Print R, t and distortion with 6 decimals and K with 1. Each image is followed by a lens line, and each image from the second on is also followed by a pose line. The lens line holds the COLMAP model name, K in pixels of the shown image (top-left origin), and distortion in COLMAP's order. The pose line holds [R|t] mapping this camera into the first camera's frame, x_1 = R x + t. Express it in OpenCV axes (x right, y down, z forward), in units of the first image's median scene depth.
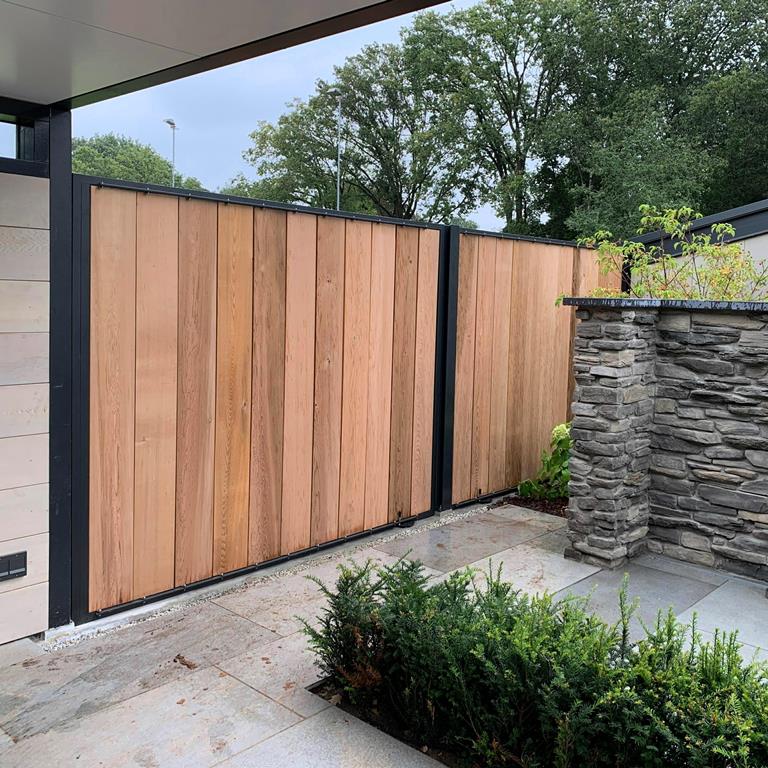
lens RADIAL K [[786.6, 0, 384.0], [0, 786.6, 384.0], [0, 0, 1]] dist [0.145571, -0.425026]
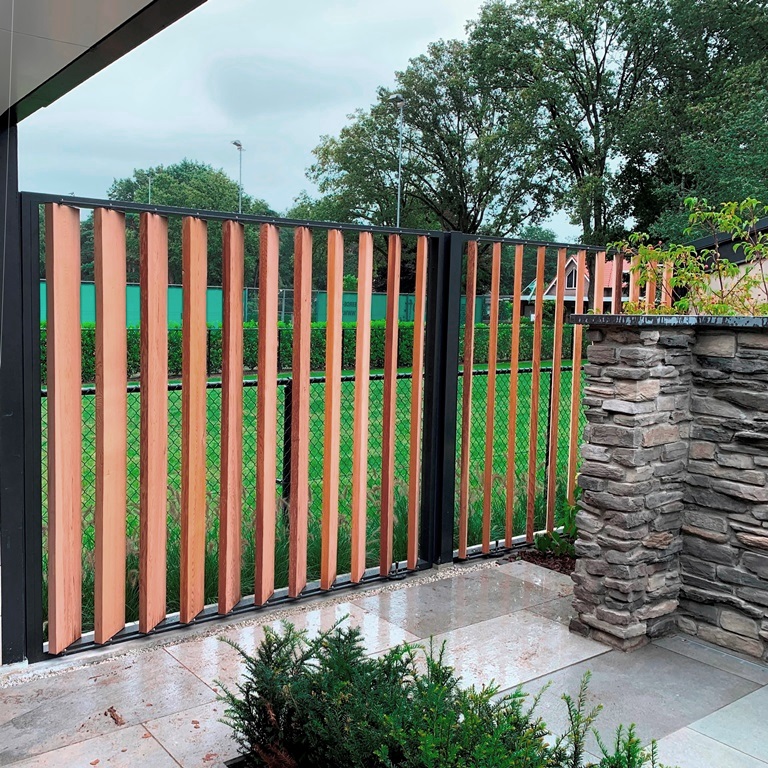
lens RADIAL K [[766.6, 0, 382.9], [0, 766.6, 417.5], [0, 0, 1]] dist [0.005290, -0.020694]
pose [[0.972093, 0.016033, -0.234046, 0.207221], [-0.011698, 0.999734, 0.019899, -0.015585], [0.234303, -0.016605, 0.972022, 0.171919]]
